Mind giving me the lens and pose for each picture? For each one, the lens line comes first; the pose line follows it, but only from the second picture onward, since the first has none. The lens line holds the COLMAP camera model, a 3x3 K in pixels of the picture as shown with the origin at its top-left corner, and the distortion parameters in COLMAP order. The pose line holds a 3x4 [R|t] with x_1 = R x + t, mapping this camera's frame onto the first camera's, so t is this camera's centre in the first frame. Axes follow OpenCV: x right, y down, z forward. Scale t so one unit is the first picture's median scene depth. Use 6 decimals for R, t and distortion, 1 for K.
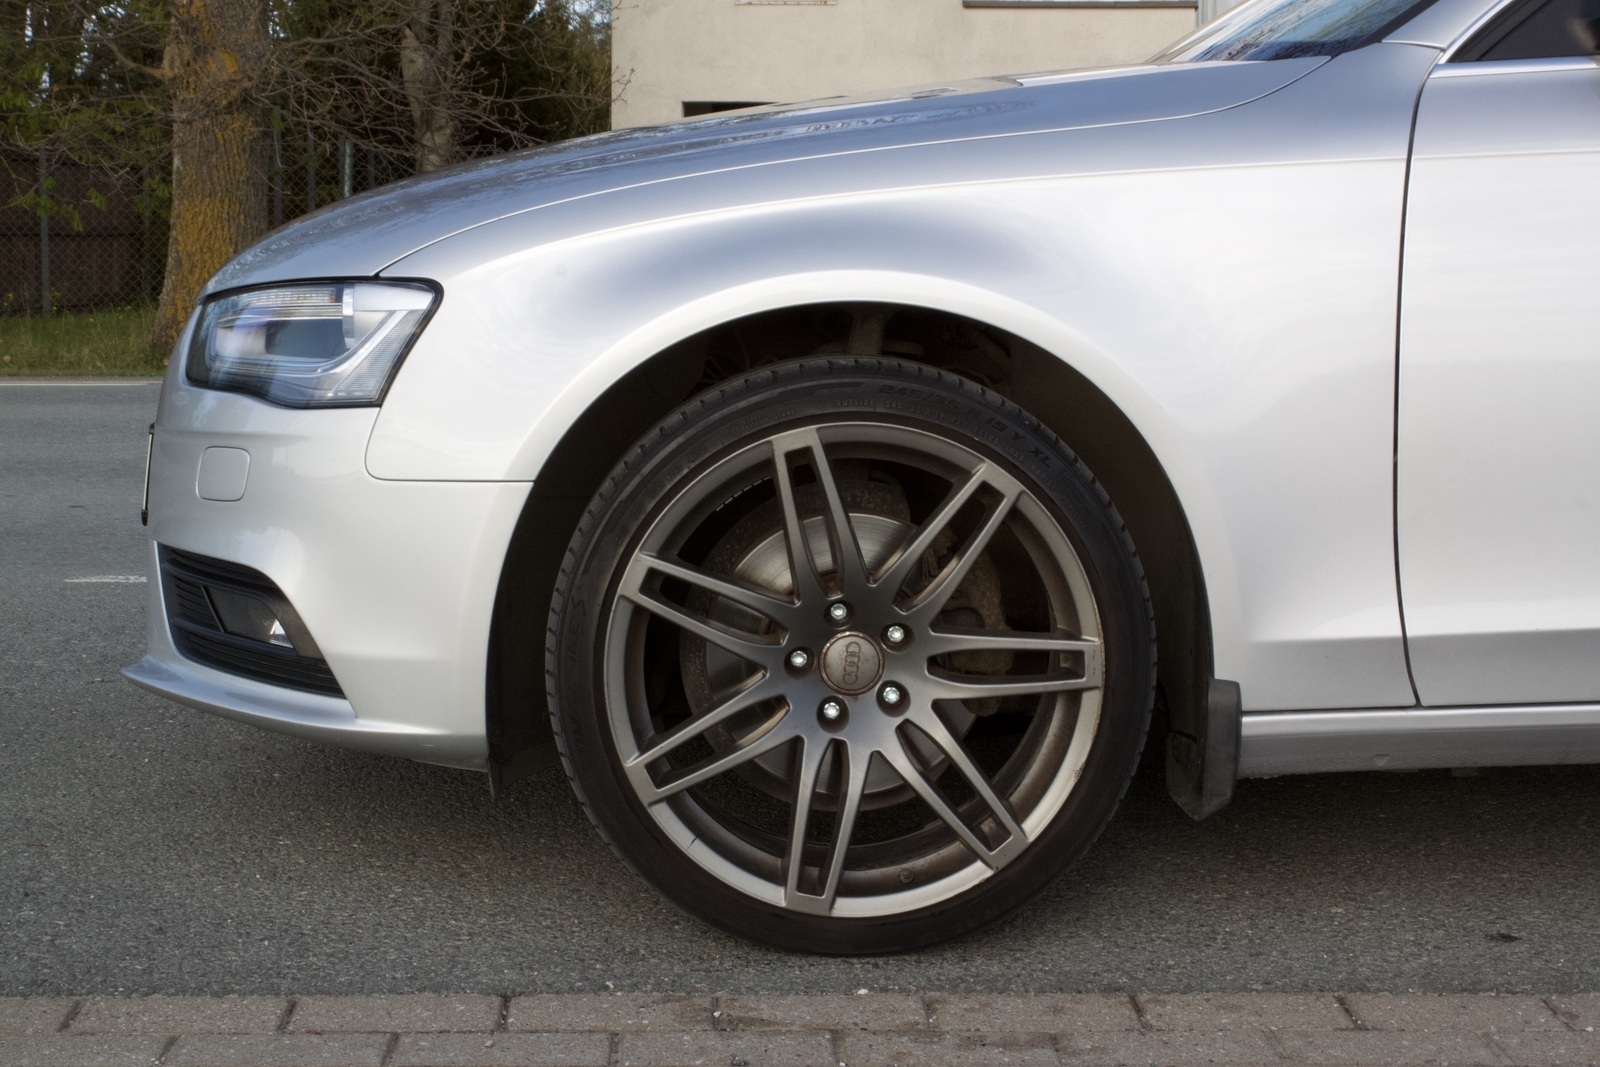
lens RADIAL K [[2664.2, 0, 798.1], [0, 2664.2, 535.4], [0, 0, 1]] dist [-0.044227, 0.000000]
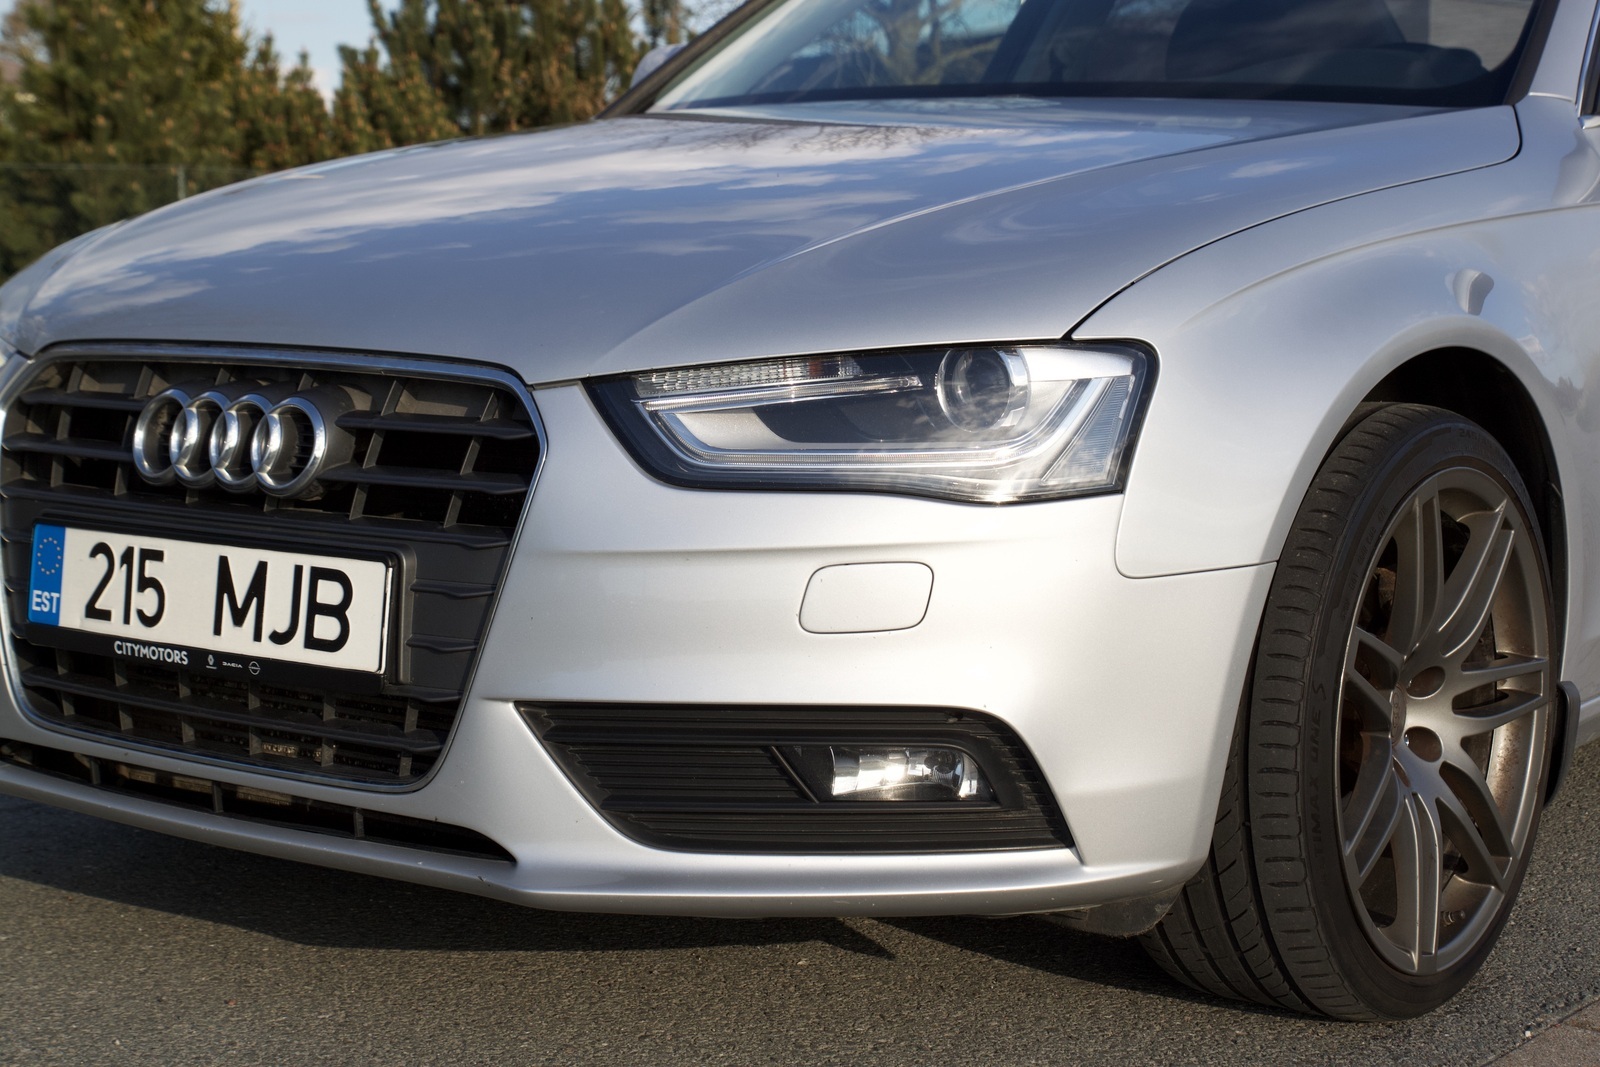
lens RADIAL K [[2753.2, 0, 805.2], [0, 2753.2, 536.6], [0, 0, 1]] dist [0.030741, 0.000000]
pose [[0.629205, -0.092531, 0.771712, -0.898760], [0.093761, 0.994674, 0.042818, -0.081564], [-0.771564, 0.045415, 0.634529, 0.523686]]
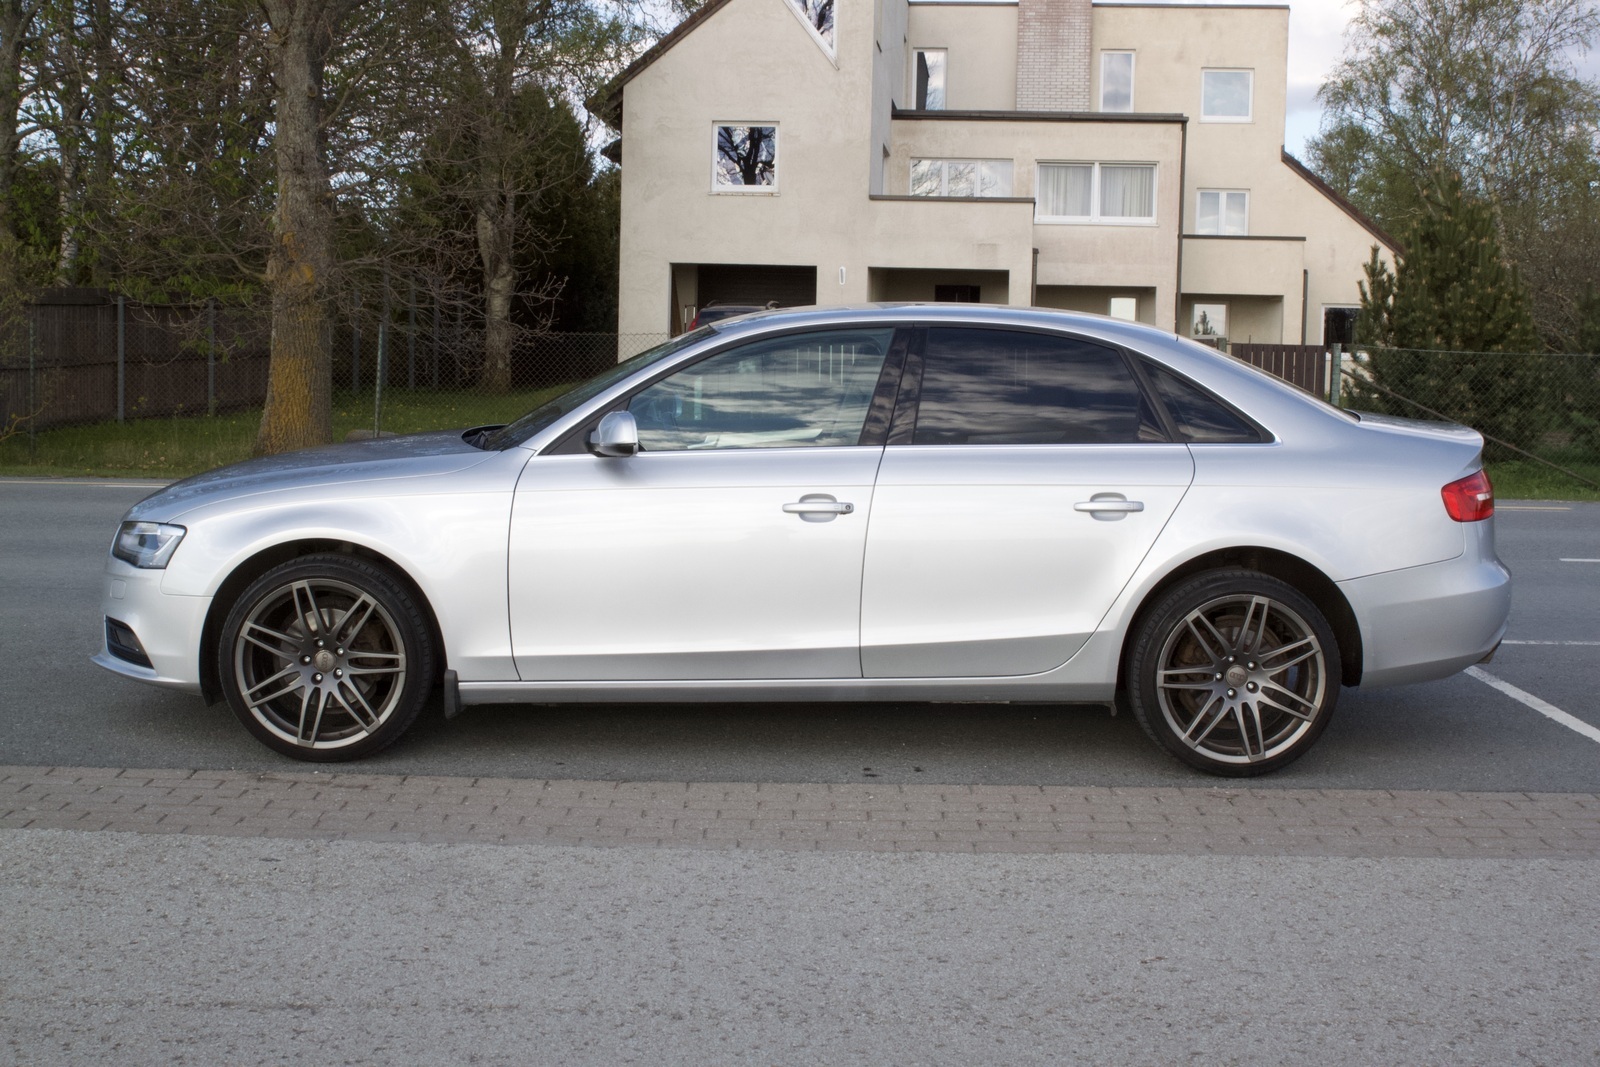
lens RADIAL K [[2089.9, 0, 794.4], [0, 2089.9, 534.1], [0, 0, 1]] dist [-0.085007, 0.000000]
pose [[0.999630, 0.018333, -0.020095, 0.574897], [-0.018600, 0.999740, -0.013201, -0.069592], [0.019848, 0.013570, 0.999711, -1.251705]]
